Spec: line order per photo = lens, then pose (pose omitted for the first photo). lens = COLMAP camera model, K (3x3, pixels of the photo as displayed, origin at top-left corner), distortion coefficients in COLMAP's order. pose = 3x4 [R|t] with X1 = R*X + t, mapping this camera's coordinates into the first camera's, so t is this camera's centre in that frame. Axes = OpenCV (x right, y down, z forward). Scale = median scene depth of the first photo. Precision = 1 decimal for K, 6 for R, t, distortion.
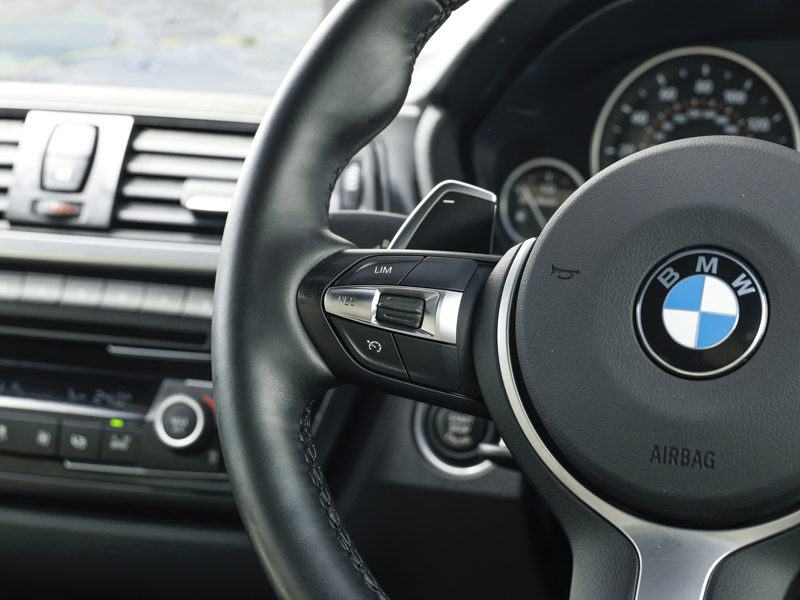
lens RADIAL K [[1905.7, 0, 400.0], [0, 1905.7, 300.0], [0, 0, 1]] dist [-0.056211, -0.280704]
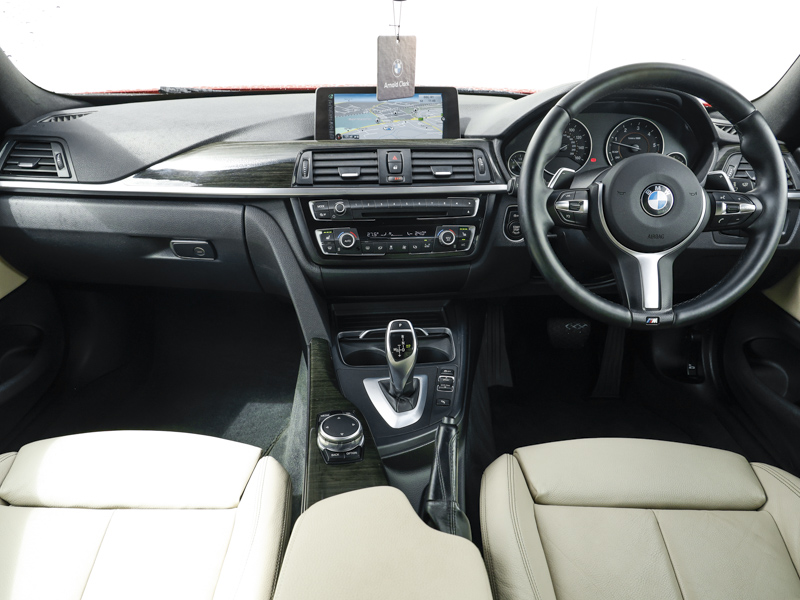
lens RADIAL K [[603.5, 0, 400.0], [0, 603.5, 300.0], [0, 0, 1]] dist [-0.008597, 0.002676]
pose [[0.935948, -0.162043, 0.312639, -0.779444], [0.084360, 0.965158, 0.247698, -0.150461], [-0.341884, -0.205458, 0.917007, -0.026865]]
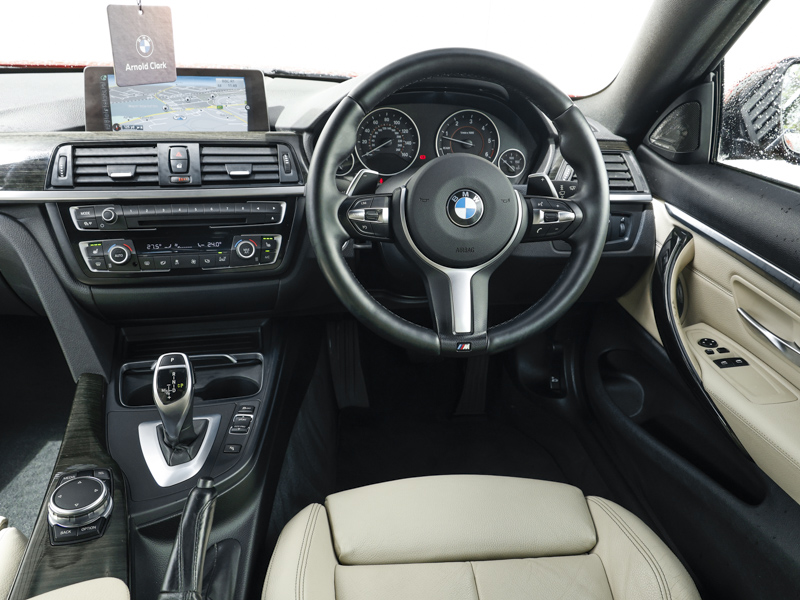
lens RADIAL K [[643.8, 0, 400.0], [0, 643.8, 300.0], [0, 0, 1]] dist [0.001147, 0.002104]
pose [[0.882478, -0.185995, 0.432017, -0.485667], [0.071630, 0.960924, 0.267385, -0.154922], [-0.464867, -0.205016, 0.861317, 0.004561]]
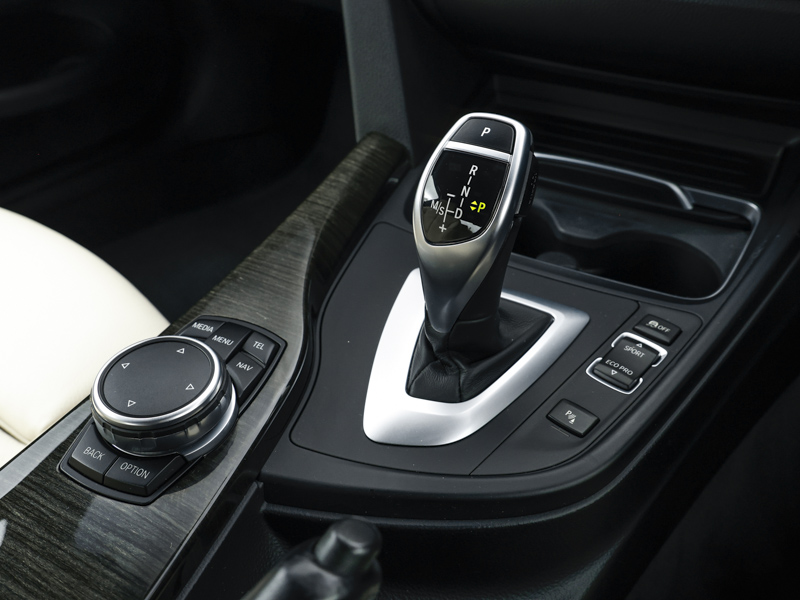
lens RADIAL K [[781.5, 0, 400.0], [0, 781.5, 300.0], [0, 0, 1]] dist [0.000700, -0.000528]
pose [[0.966677, 0.116799, -0.227803, -0.285858], [-0.004943, 0.898205, 0.439549, 0.113090], [0.255952, -0.423776, 0.868851, 0.693564]]
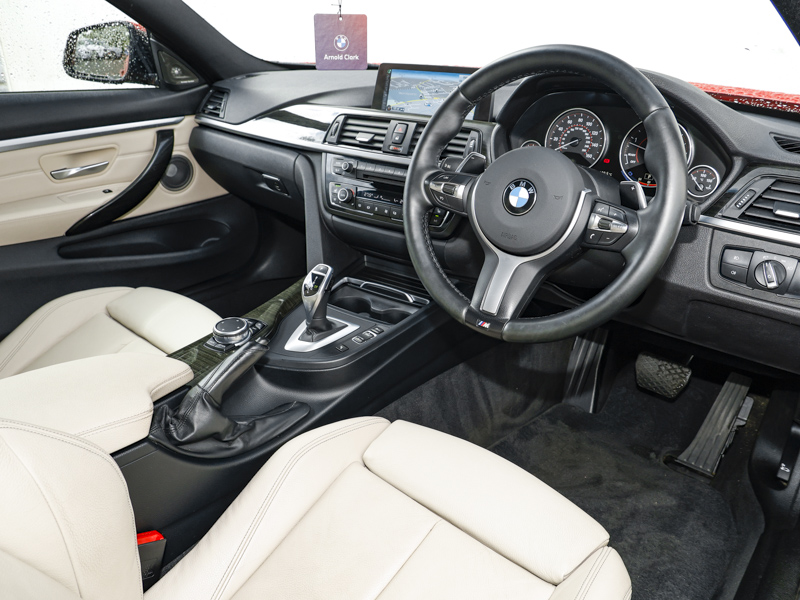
lens RADIAL K [[603.5, 0, 400.0], [0, 603.5, 300.0], [0, 0, 1]] dist [-0.008597, 0.002676]
pose [[0.943045, 0.126976, -0.307479, 0.321108], [-0.049590, 0.967619, 0.247495, -0.076867], [0.328949, -0.218151, 0.918805, -0.177215]]
